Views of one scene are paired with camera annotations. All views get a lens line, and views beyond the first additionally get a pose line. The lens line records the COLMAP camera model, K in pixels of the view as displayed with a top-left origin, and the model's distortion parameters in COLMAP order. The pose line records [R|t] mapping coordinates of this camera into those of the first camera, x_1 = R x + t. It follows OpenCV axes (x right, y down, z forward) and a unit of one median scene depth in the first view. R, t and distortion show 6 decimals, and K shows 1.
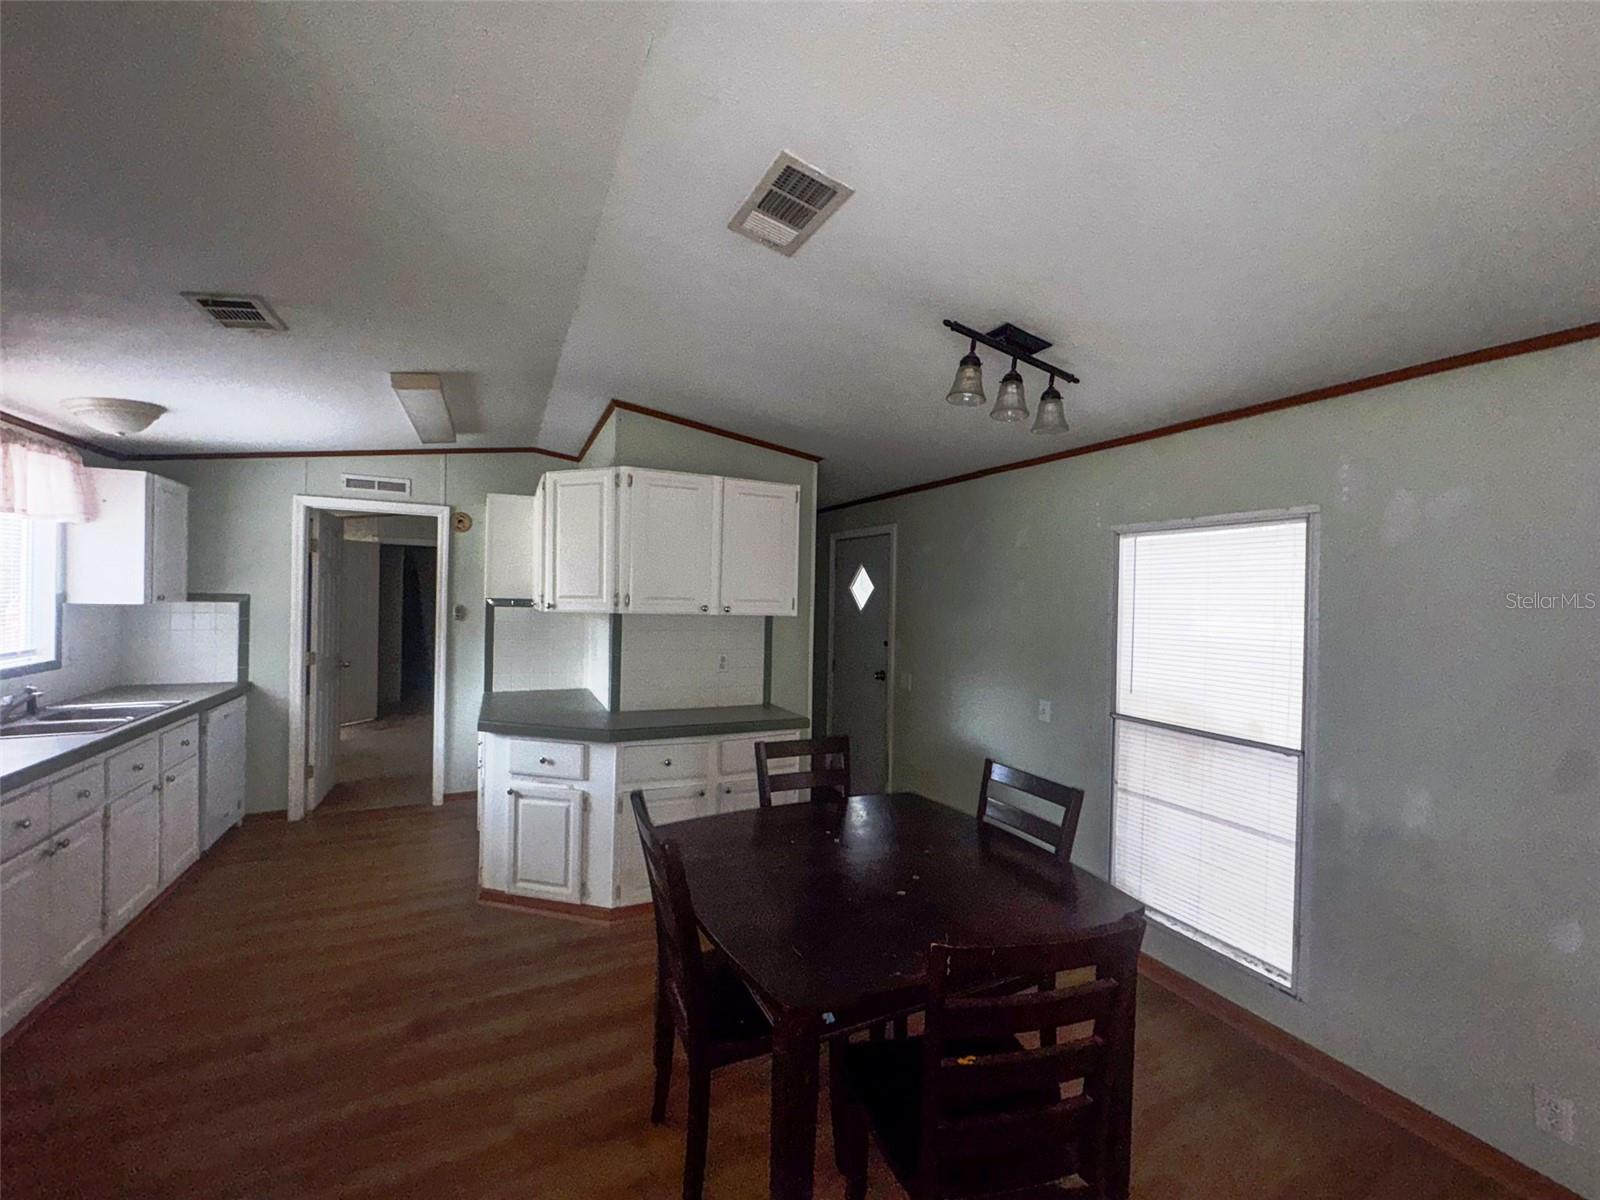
lens RADIAL K [[639.7, 0, 794.0], [0, 639.7, 599.4], [0, 0, 1]] dist [-0.002131, -0.000074]
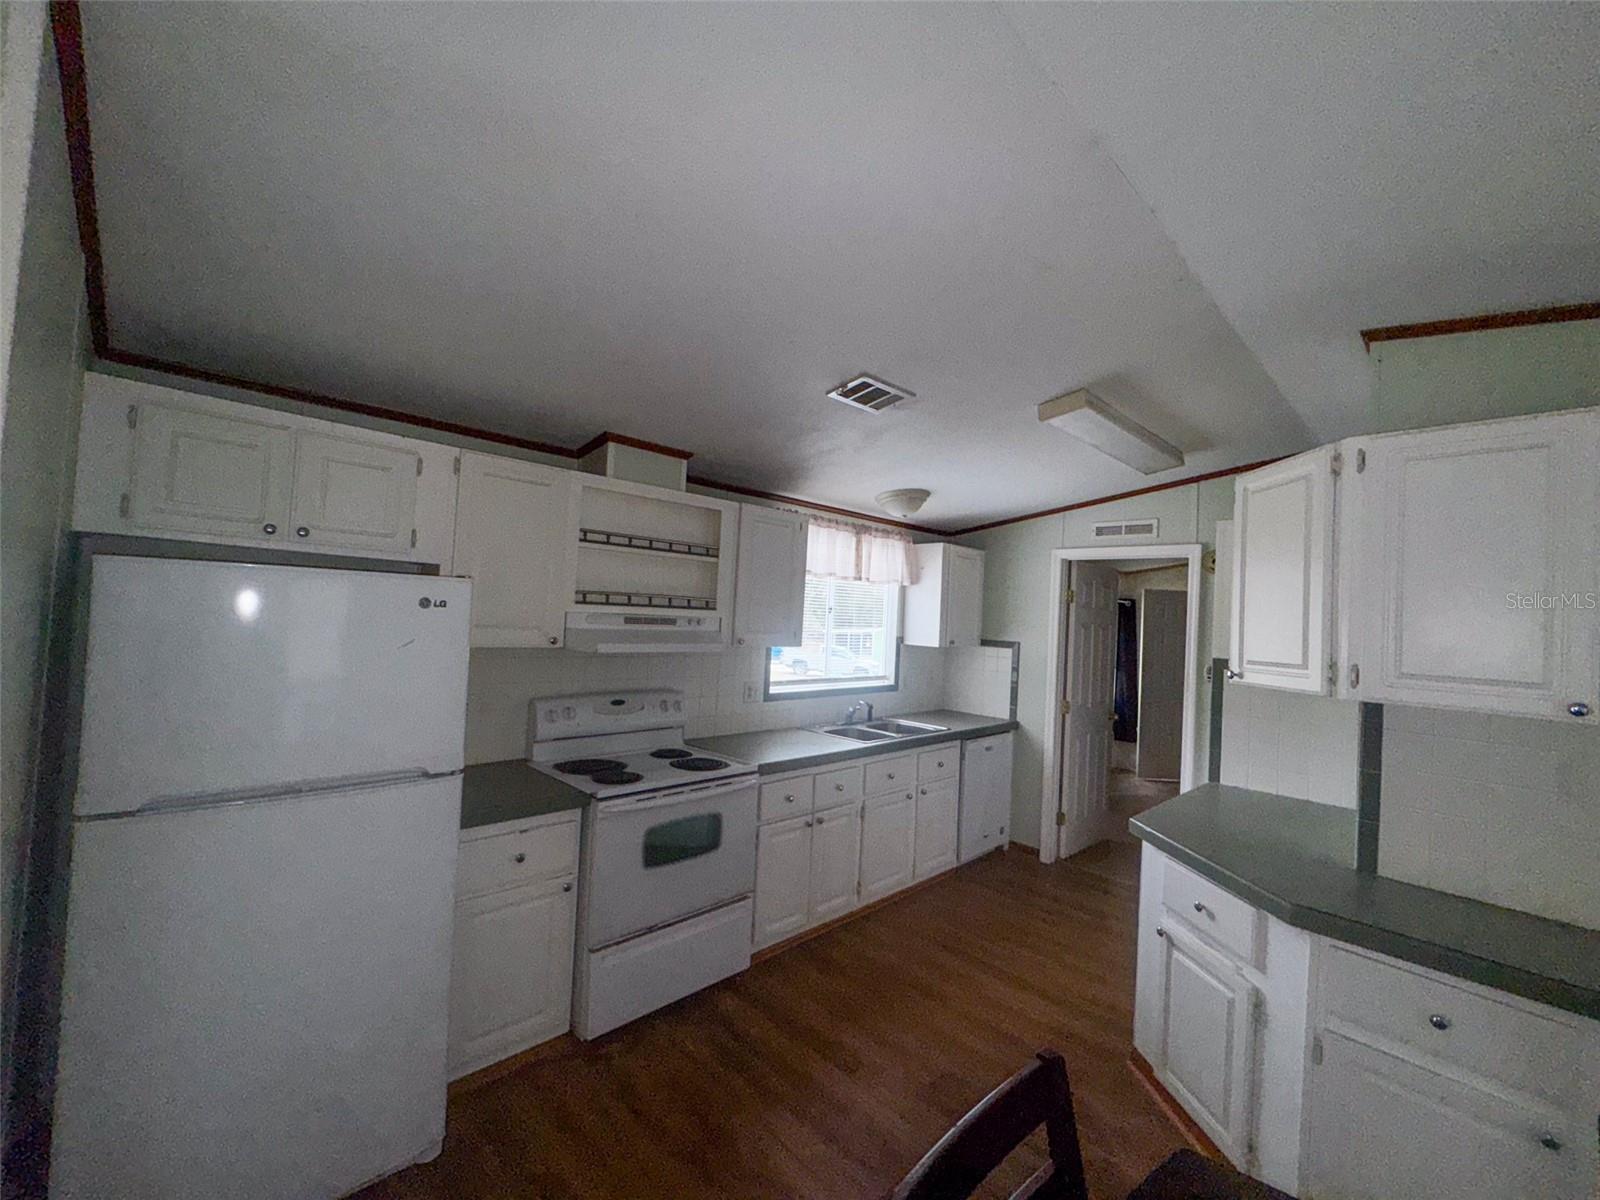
lens RADIAL K [[639.7, 0, 794.0], [0, 639.7, 599.4], [0, 0, 1]] dist [-0.002131, -0.000074]
pose [[0.325521, -0.029363, -0.945079, 0.093619], [-0.045087, 0.997899, -0.046534, -0.015087], [0.944459, 0.057759, 0.323513, 0.319073]]
